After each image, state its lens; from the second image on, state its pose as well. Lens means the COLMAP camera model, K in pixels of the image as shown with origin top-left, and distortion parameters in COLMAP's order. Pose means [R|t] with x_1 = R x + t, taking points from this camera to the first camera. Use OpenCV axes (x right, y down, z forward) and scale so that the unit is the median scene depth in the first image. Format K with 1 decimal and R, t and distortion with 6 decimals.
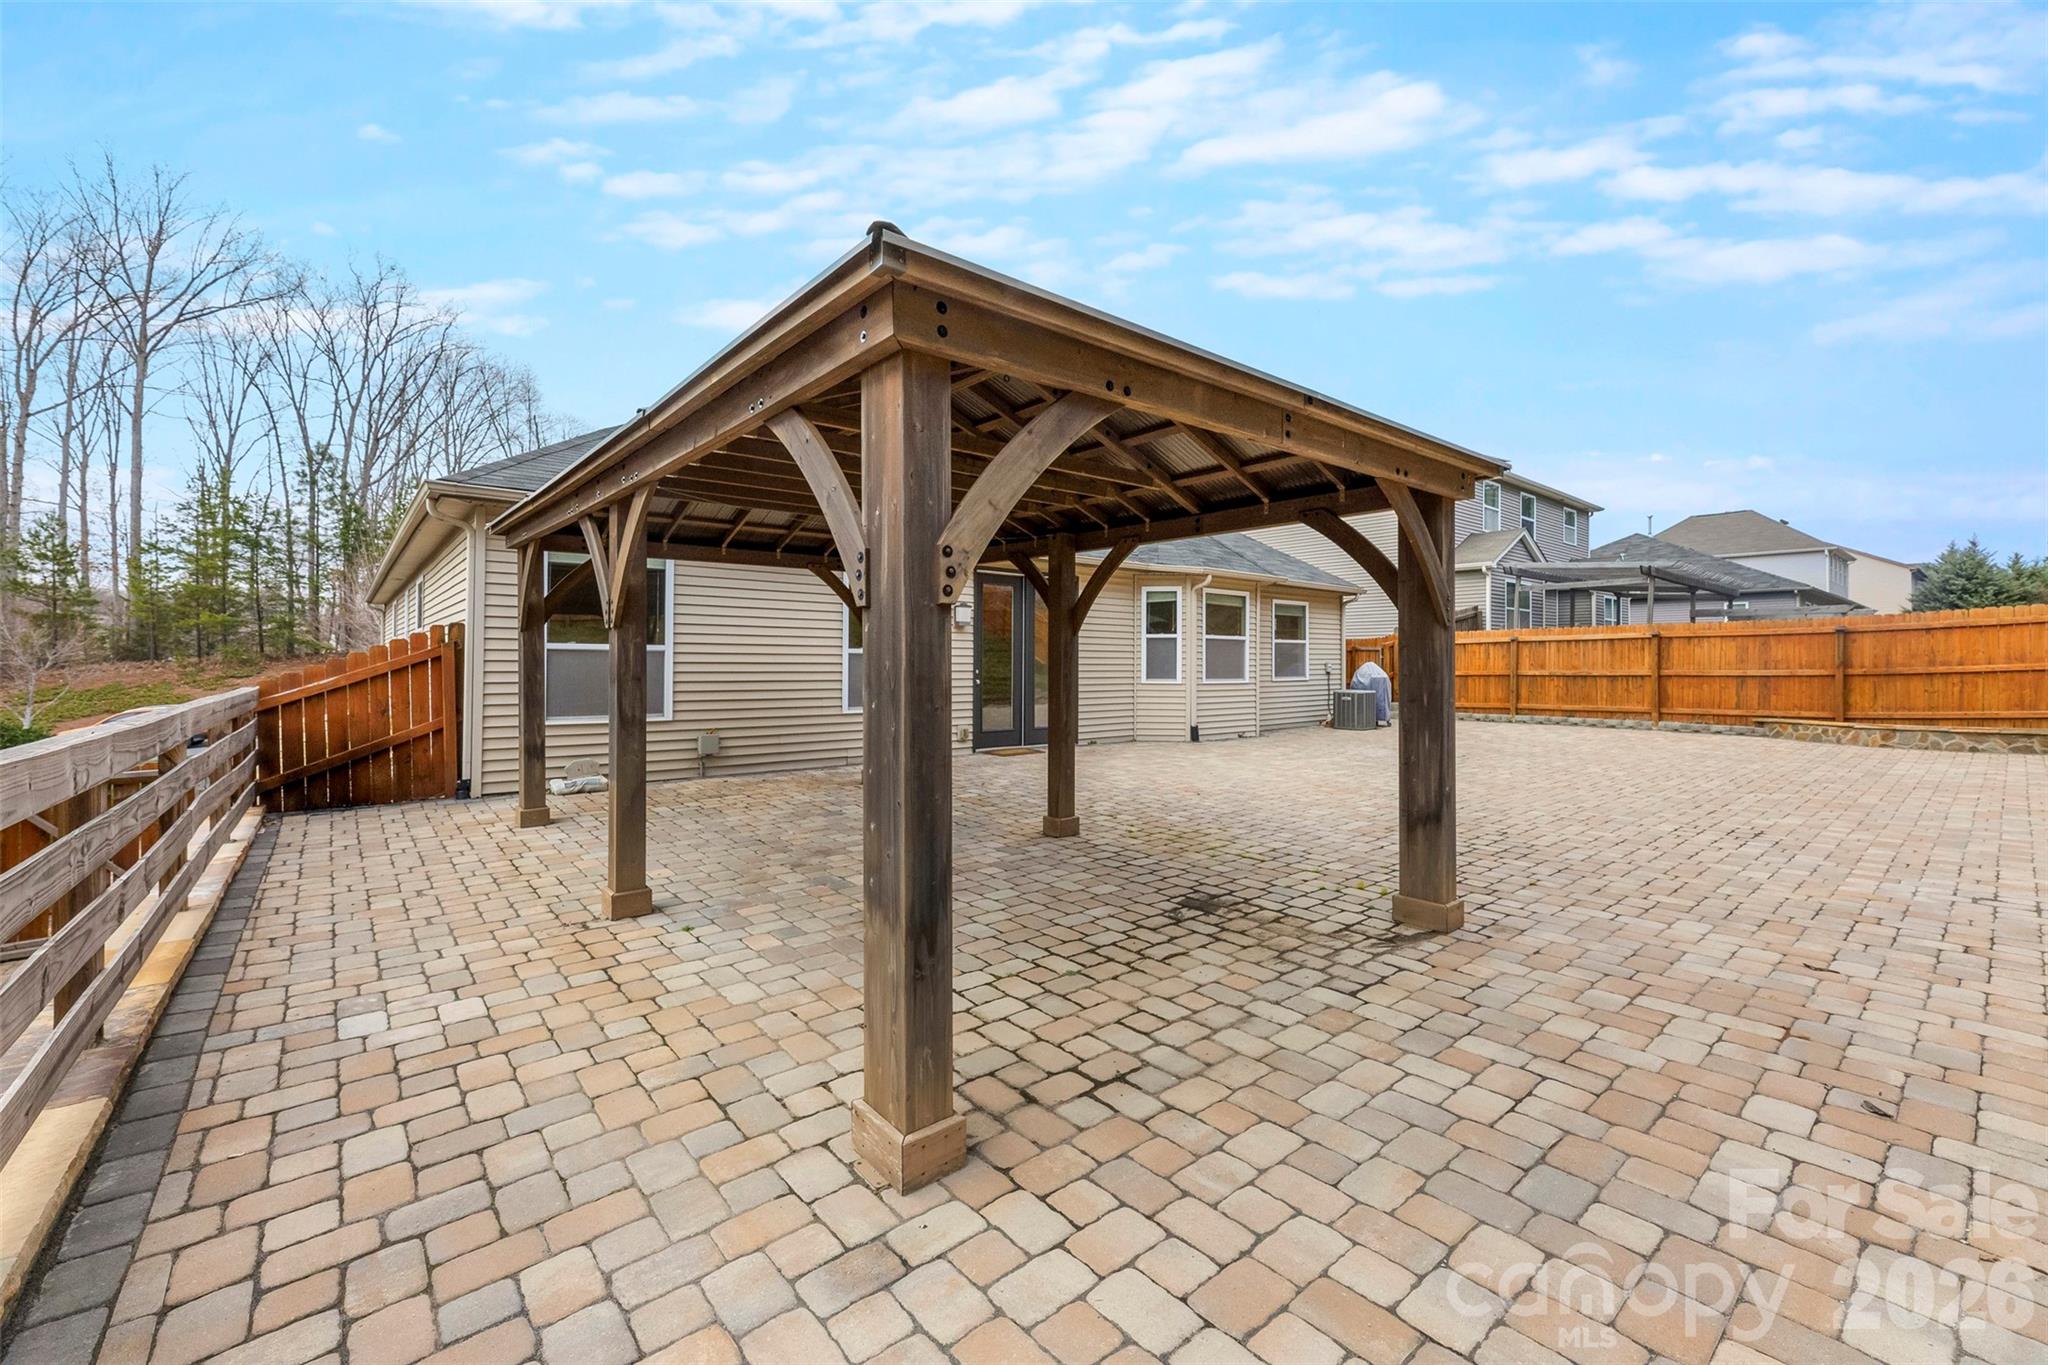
lens RADIAL K [[828.3, 0, 1020.3], [0, 828.3, 654.5], [0, 0, 1]] dist [0.001919, 0.000557]
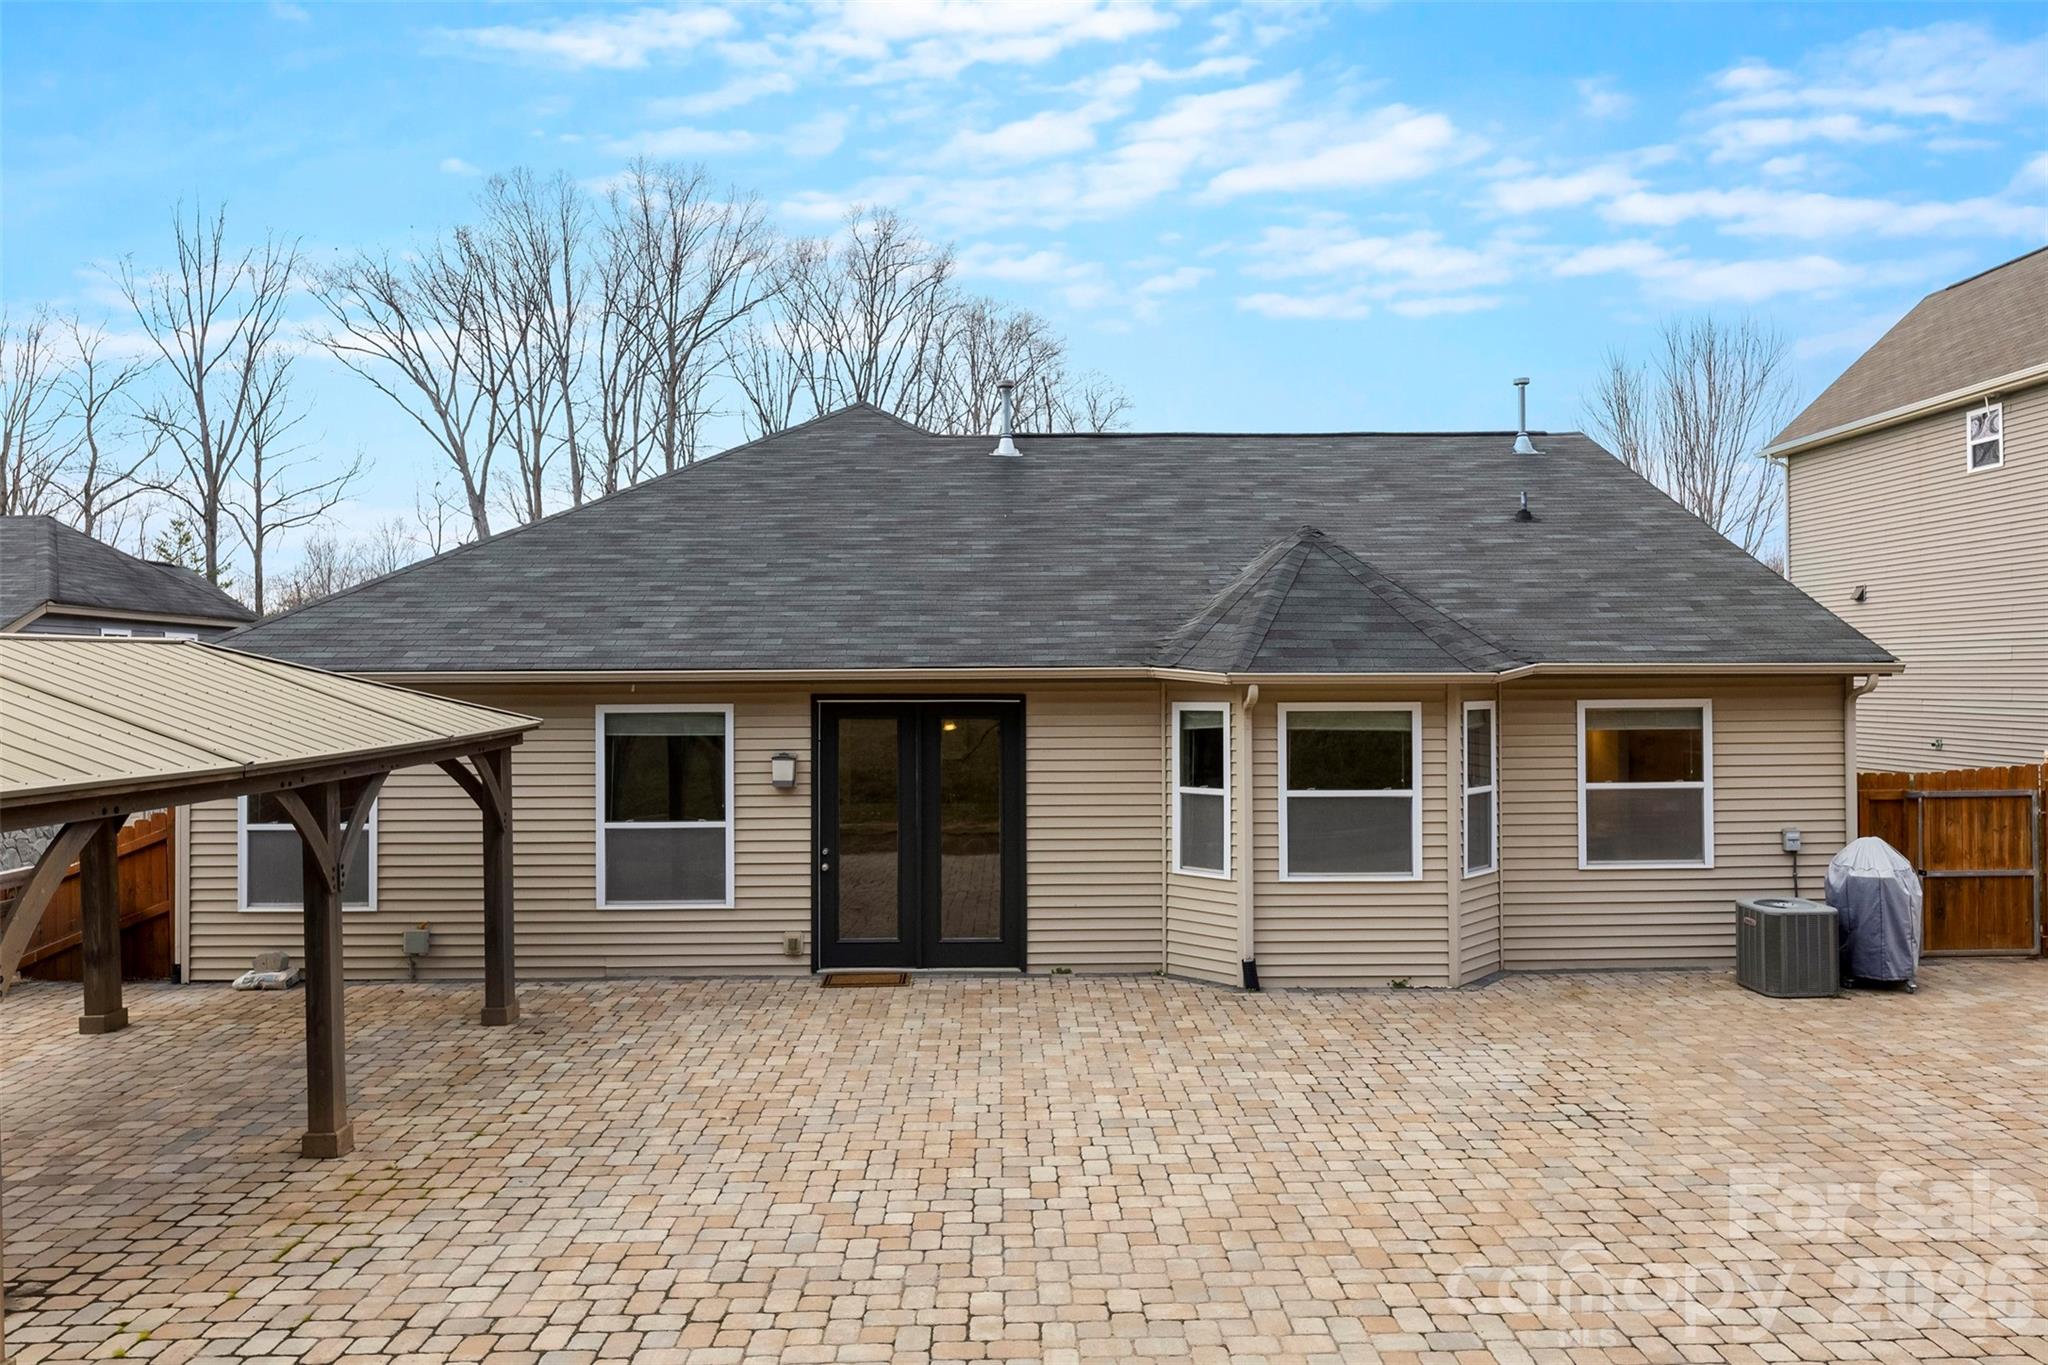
lens RADIAL K [[1349.4, 0, 1023.7], [0, 1349.4, 668.5], [0, 0, 1]] dist [-0.001312, -0.000647]
pose [[0.779766, -0.014941, -0.625893, 0.598348], [0.015025, 0.999874, -0.005149, -0.094440], [0.625891, -0.005389, 0.779892, 0.200529]]
